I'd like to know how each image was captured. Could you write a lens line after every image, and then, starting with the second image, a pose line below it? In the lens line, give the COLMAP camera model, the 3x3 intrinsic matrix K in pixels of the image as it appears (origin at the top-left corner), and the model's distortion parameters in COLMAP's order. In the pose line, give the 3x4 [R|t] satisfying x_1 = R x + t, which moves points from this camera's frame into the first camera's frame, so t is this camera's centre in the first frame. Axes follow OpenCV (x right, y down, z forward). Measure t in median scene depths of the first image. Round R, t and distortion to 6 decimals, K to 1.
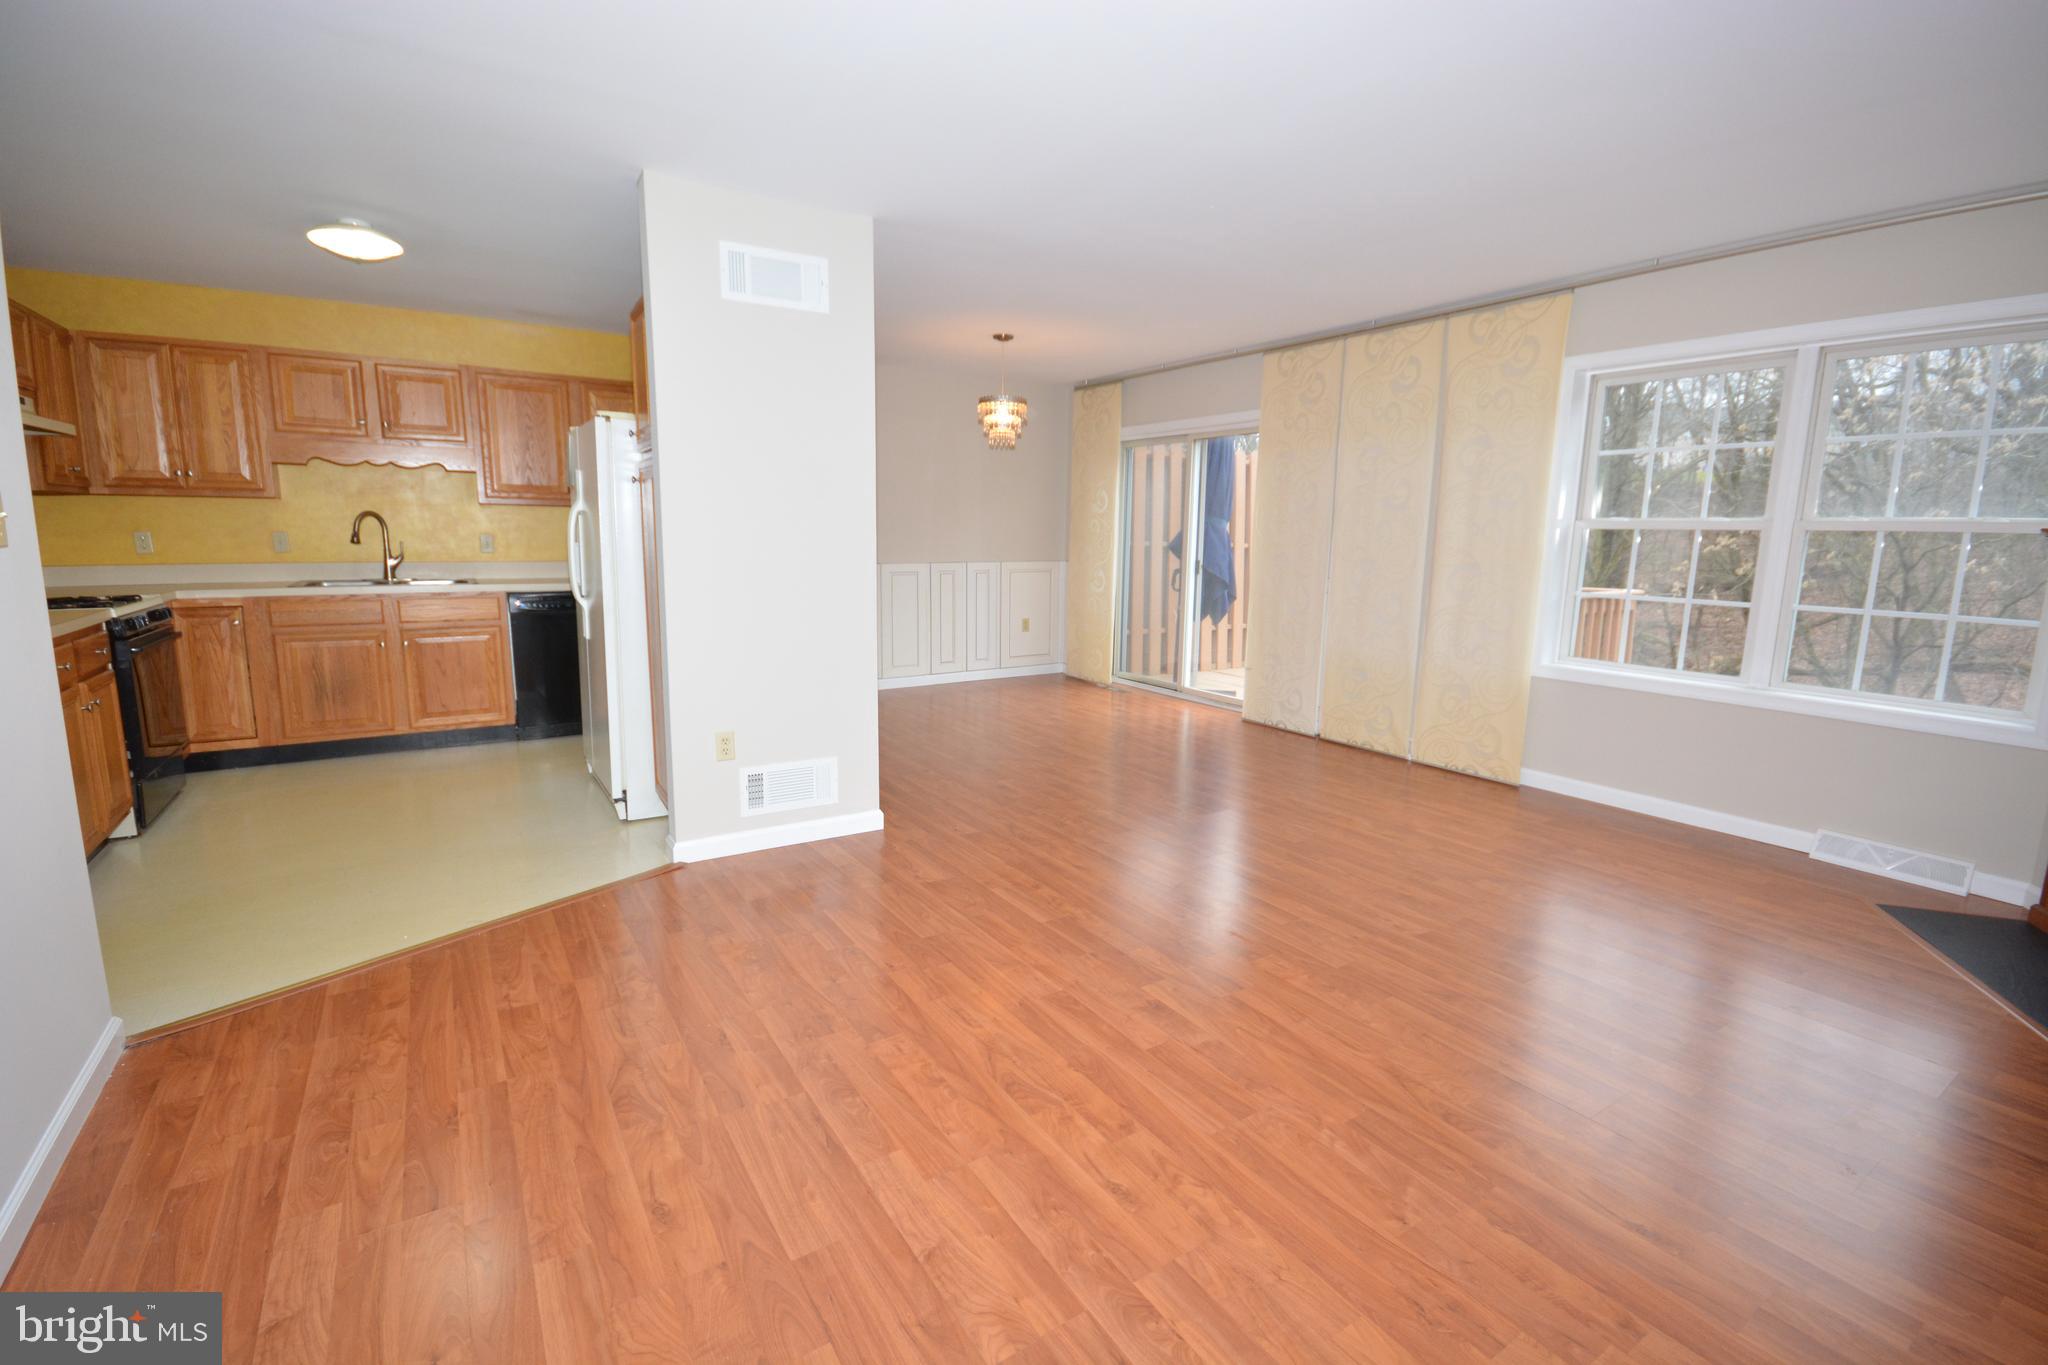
lens RADIAL K [[898.1, 0, 1019.1], [0, 898.1, 676.5], [0, 0, 1]] dist [0.010329, -0.011436]
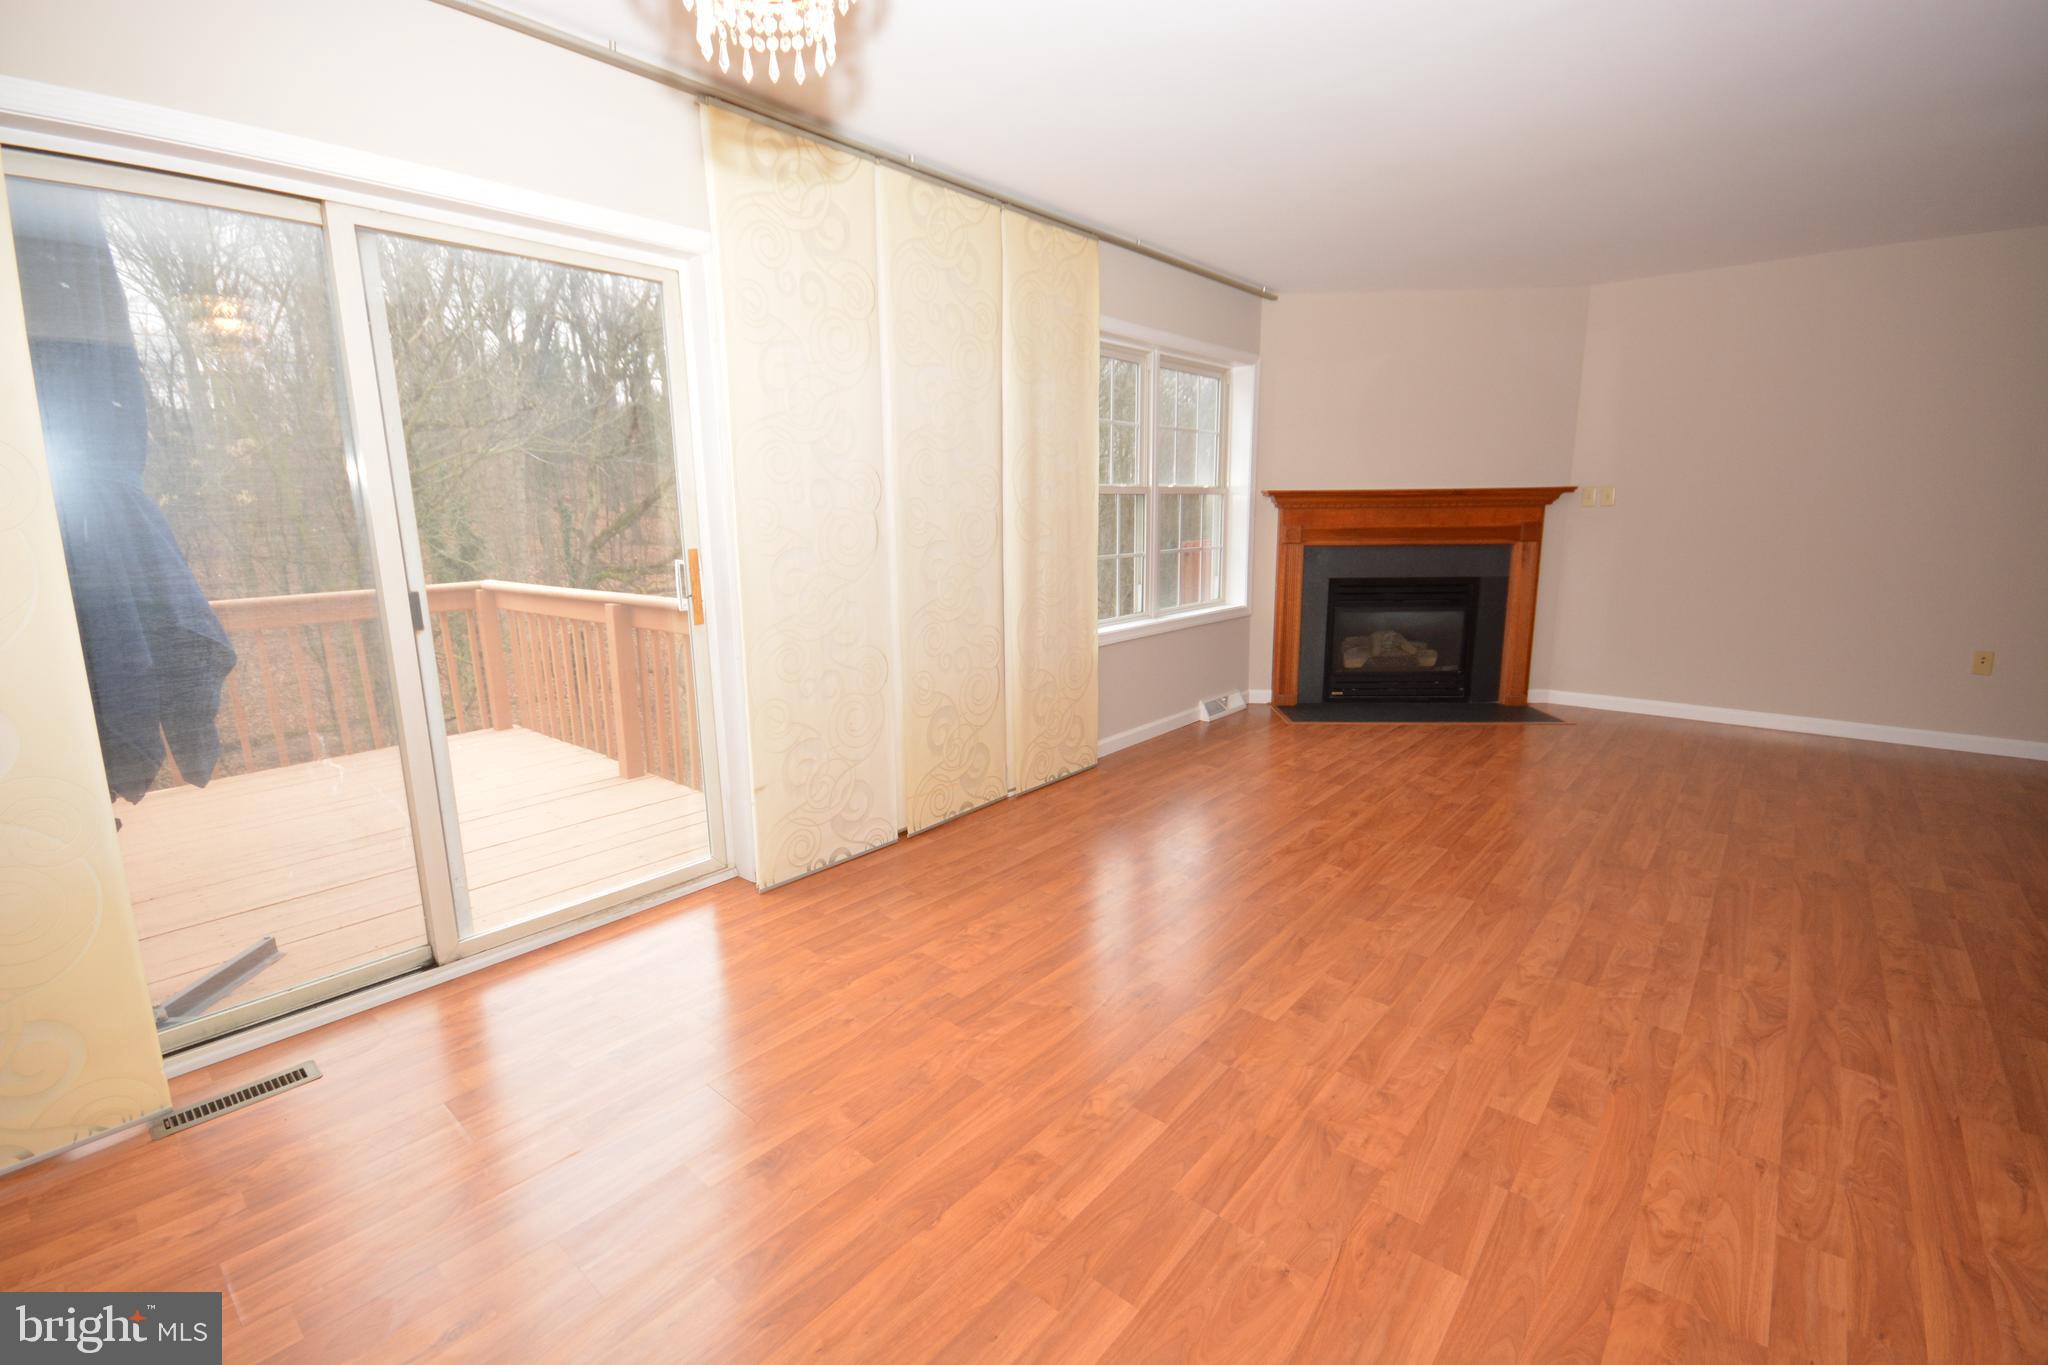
lens RADIAL K [[898.1, 0, 1019.1], [0, 898.1, 676.5], [0, 0, 1]] dist [0.010329, -0.011436]
pose [[-0.282484, -0.186712, 0.940926, -0.382850], [0.165111, 0.956772, 0.239426, -0.266003], [-0.944956, 0.222991, -0.239445, 1.630070]]
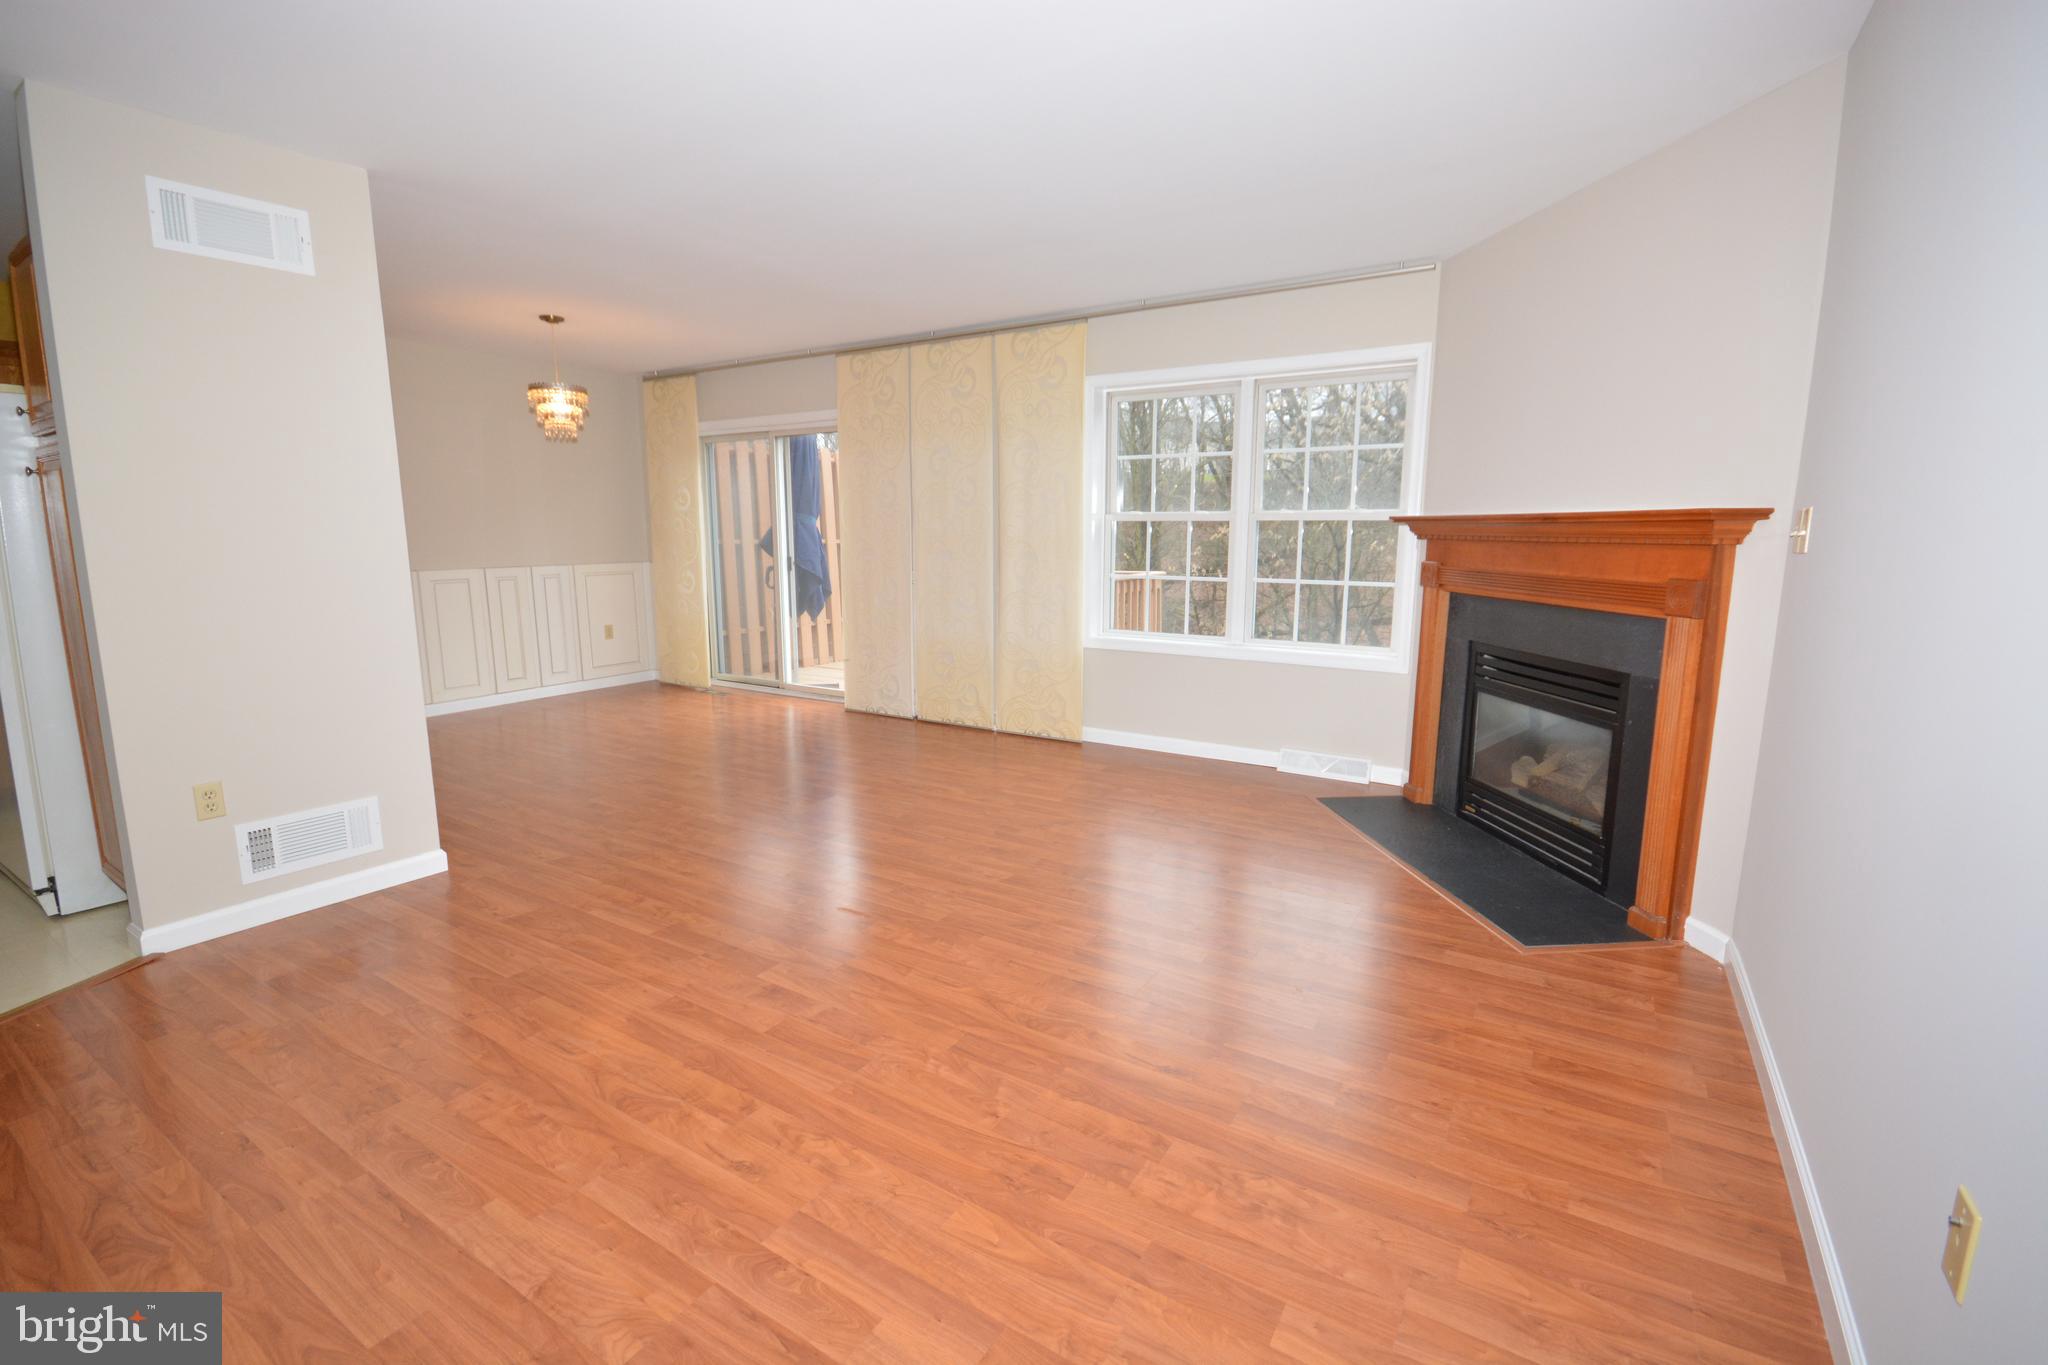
lens RADIAL K [[898.1, 0, 1019.1], [0, 898.1, 676.5], [0, 0, 1]] dist [0.010329, -0.011436]
pose [[0.907228, -0.081529, 0.412663, 0.009256], [0.080462, 0.996557, 0.019996, 0.008157], [-0.412872, 0.015063, 0.910664, -0.038673]]
